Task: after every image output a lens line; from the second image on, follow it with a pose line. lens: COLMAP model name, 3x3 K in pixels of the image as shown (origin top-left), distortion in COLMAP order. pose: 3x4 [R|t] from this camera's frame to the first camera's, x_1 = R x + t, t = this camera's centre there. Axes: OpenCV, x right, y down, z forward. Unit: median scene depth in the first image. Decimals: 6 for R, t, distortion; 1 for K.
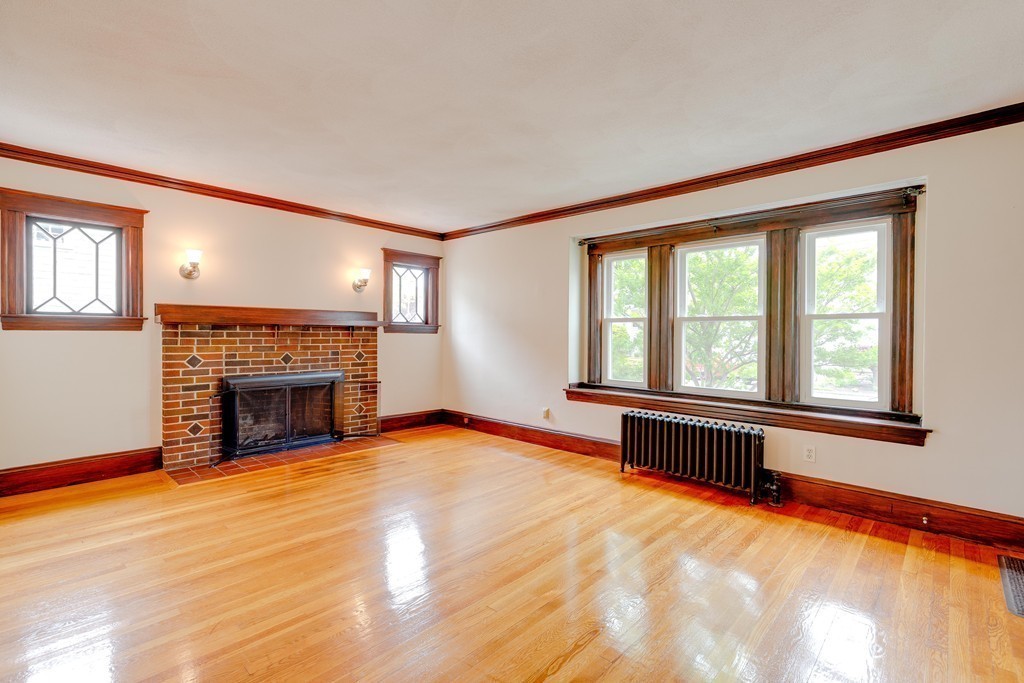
lens RADIAL K [[461.9, 0, 510.5], [0, 461.9, 332.8], [0, 0, 1]] dist [-0.000993, -0.000184]
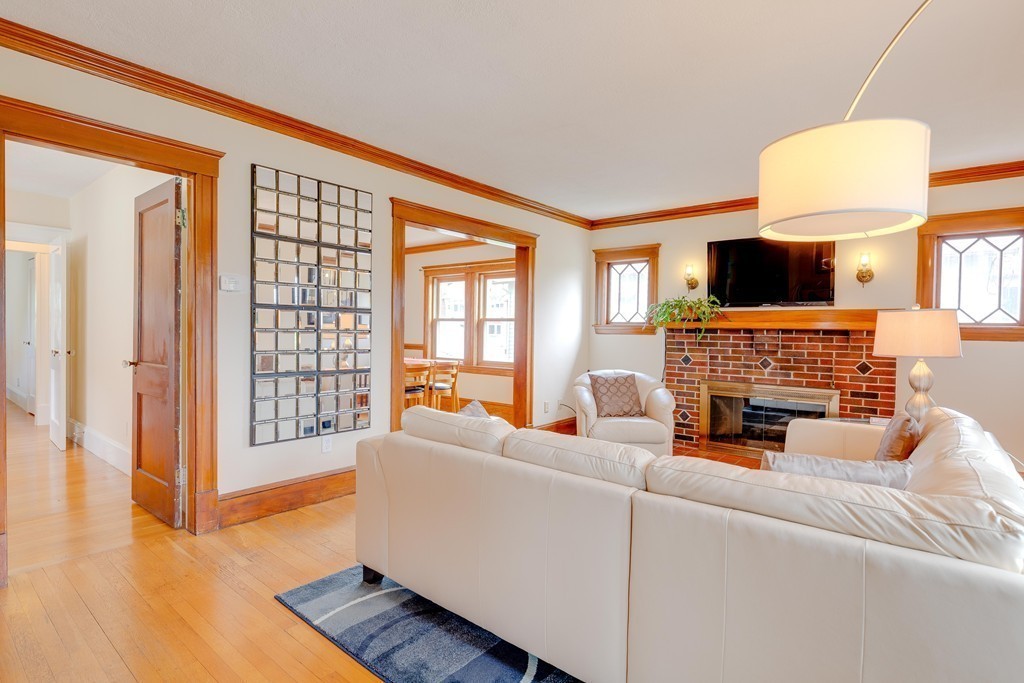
lens RADIAL K [[507.4, 0, 512.0], [0, 507.4, 341.5], [0, 0, 1]] dist [-0.001494, -0.000372]
pose [[0.089211, 0.011072, -0.995951, 0.493863], [-0.014807, 0.999842, 0.009789, 0.006501], [0.995903, 0.013873, 0.089361, 0.368906]]
